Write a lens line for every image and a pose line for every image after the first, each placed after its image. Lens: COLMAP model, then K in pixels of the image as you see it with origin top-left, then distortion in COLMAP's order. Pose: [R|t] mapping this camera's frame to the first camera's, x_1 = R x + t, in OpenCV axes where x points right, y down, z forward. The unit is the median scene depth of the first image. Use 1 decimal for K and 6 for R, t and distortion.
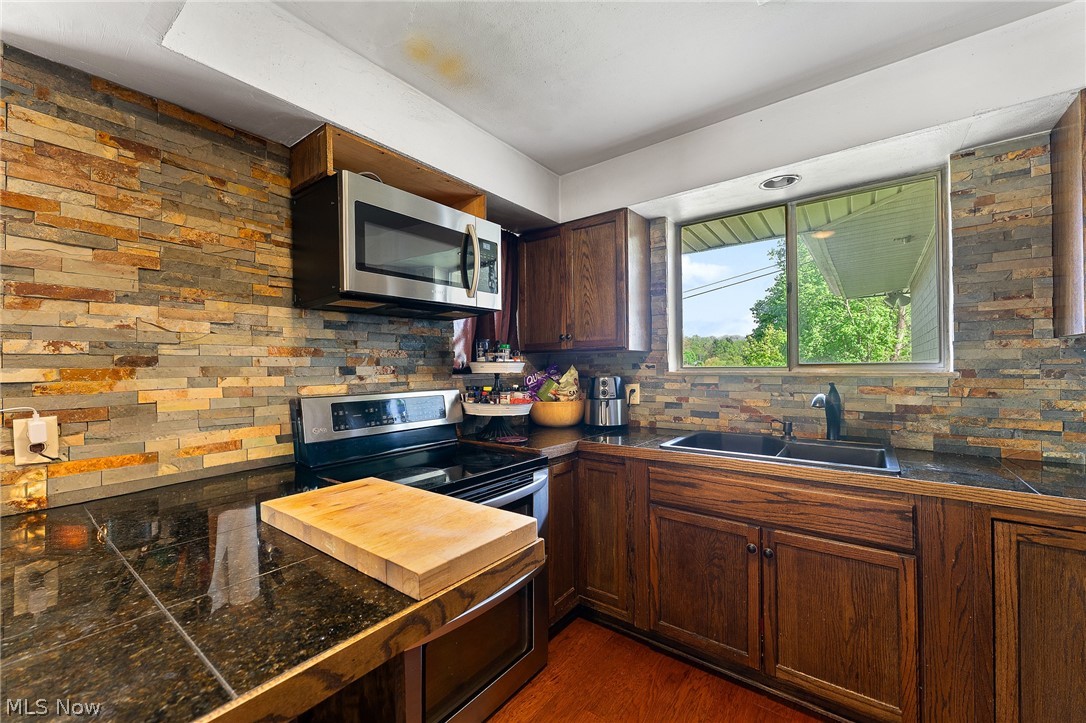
lens RADIAL K [[433.0, 0, 543.0], [0, 433.0, 361.5], [0, 0, 1]] dist [-0.002272, -0.000073]
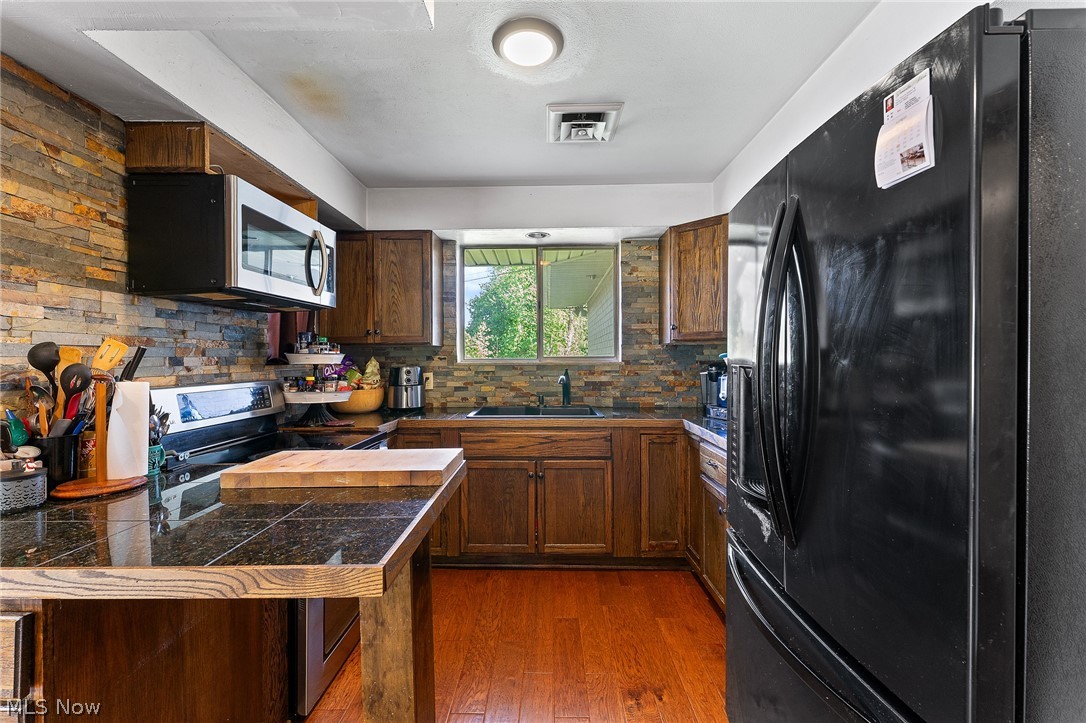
lens RADIAL K [[434.9, 0, 546.7], [0, 434.9, 352.3], [0, 0, 1]] dist [-0.000852, -0.000084]
pose [[0.803996, 0.011427, 0.594524, -0.357487], [-0.008611, 0.999934, -0.007574, 0.001233], [-0.594572, 0.000970, 0.804042, -0.255545]]
